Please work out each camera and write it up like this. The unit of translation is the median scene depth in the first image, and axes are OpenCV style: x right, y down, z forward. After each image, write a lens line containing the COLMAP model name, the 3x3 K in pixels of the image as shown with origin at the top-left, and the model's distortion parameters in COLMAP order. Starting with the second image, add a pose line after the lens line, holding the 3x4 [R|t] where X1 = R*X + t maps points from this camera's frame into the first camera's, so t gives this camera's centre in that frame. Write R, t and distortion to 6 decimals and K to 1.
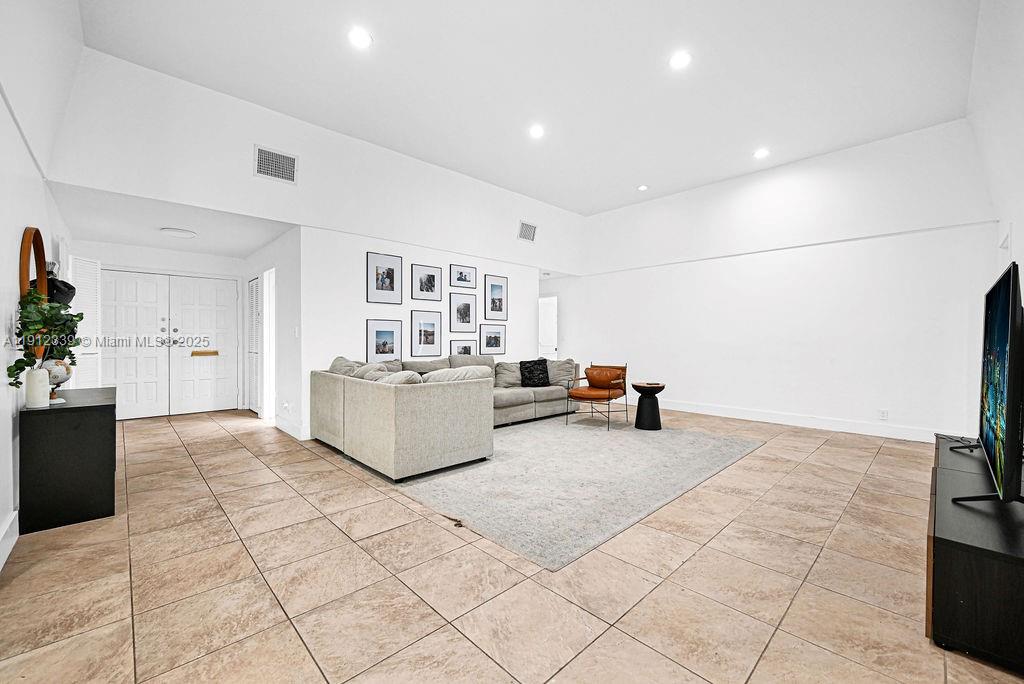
lens RADIAL K [[410.0, 0, 512.1], [0, 410.0, 343.6], [0, 0, 1]] dist [0.000388, -0.000033]
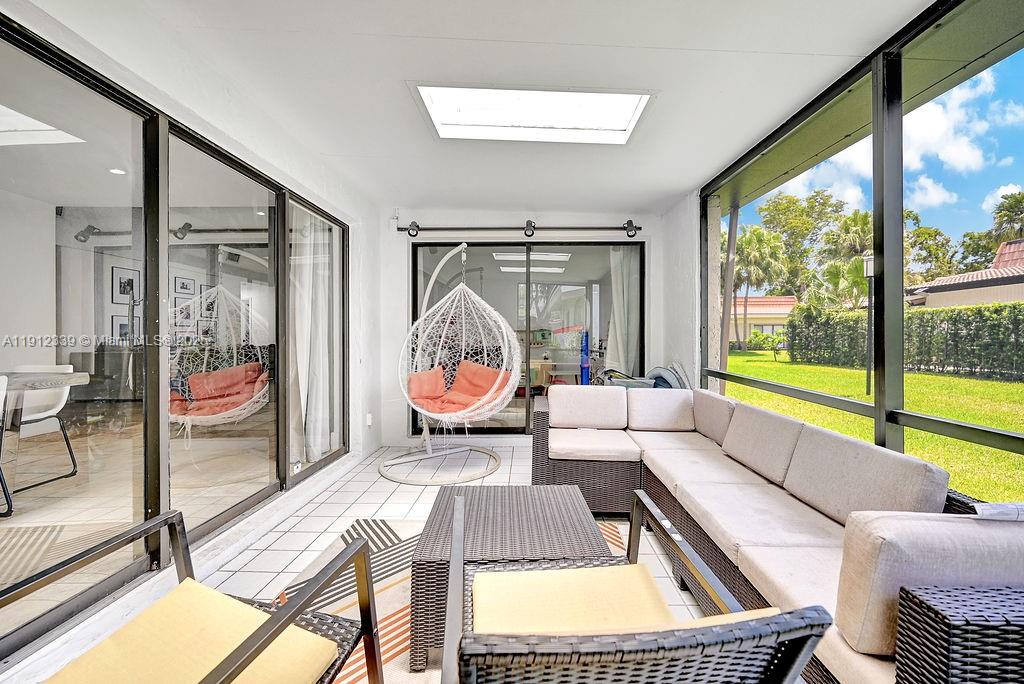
lens RADIAL K [[410.0, 0, 512.1], [0, 410.0, 343.6], [0, 0, 1]] dist [0.000388, -0.000033]
pose [[0.719039, -0.011343, 0.694878, -0.322873], [0.007708, 0.999935, 0.008347, 0.032383], [-0.694927, -0.000646, 0.719080, -0.860403]]
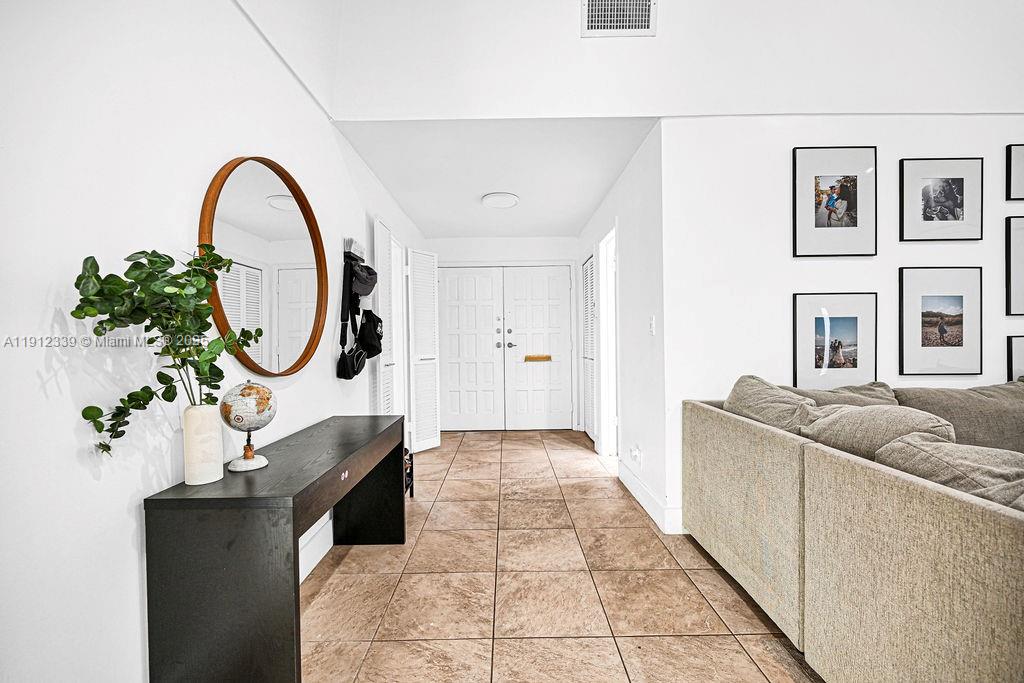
lens RADIAL K [[410.0, 0, 512.1], [0, 410.0, 343.1], [0, 0, 1]] dist [0.000388, -0.000033]
pose [[0.727576, -0.009791, -0.685958, -0.249514], [0.007288, 0.999952, -0.006543, -0.002237], [0.685989, -0.000239, 0.727612, 0.410320]]
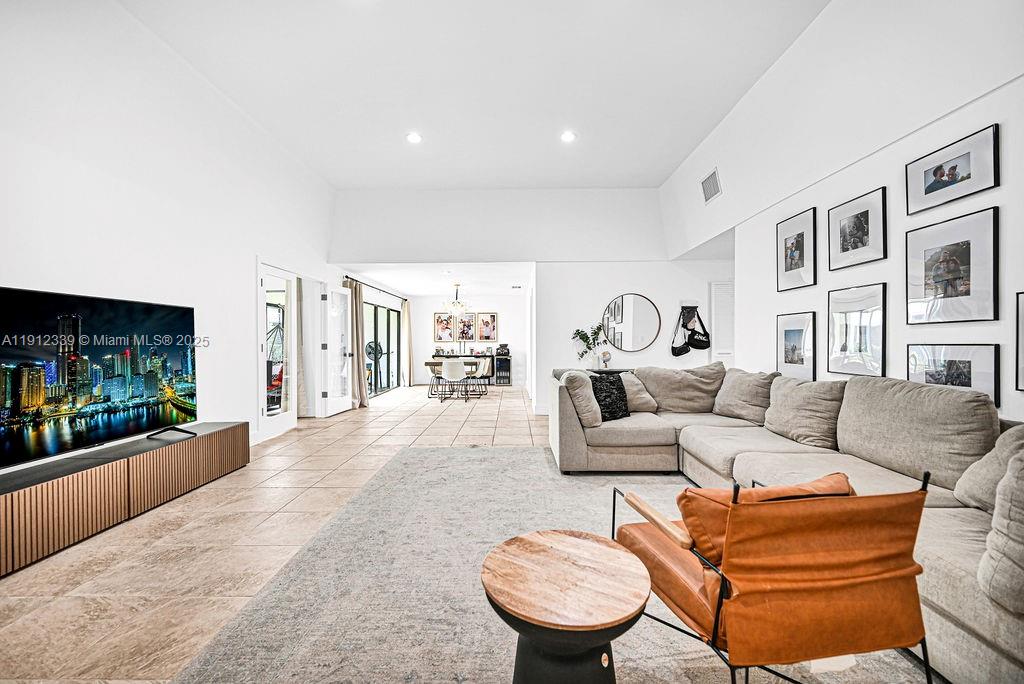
lens RADIAL K [[410.0, 0, 512.1], [0, 410.0, 343.6], [0, 0, 1]] dist [0.000388, -0.000033]
pose [[-0.694689, 0.001925, -0.719307, 0.474786], [-0.004735, 0.999963, 0.007248, -0.010573], [0.719294, 0.008441, -0.694654, 1.086263]]
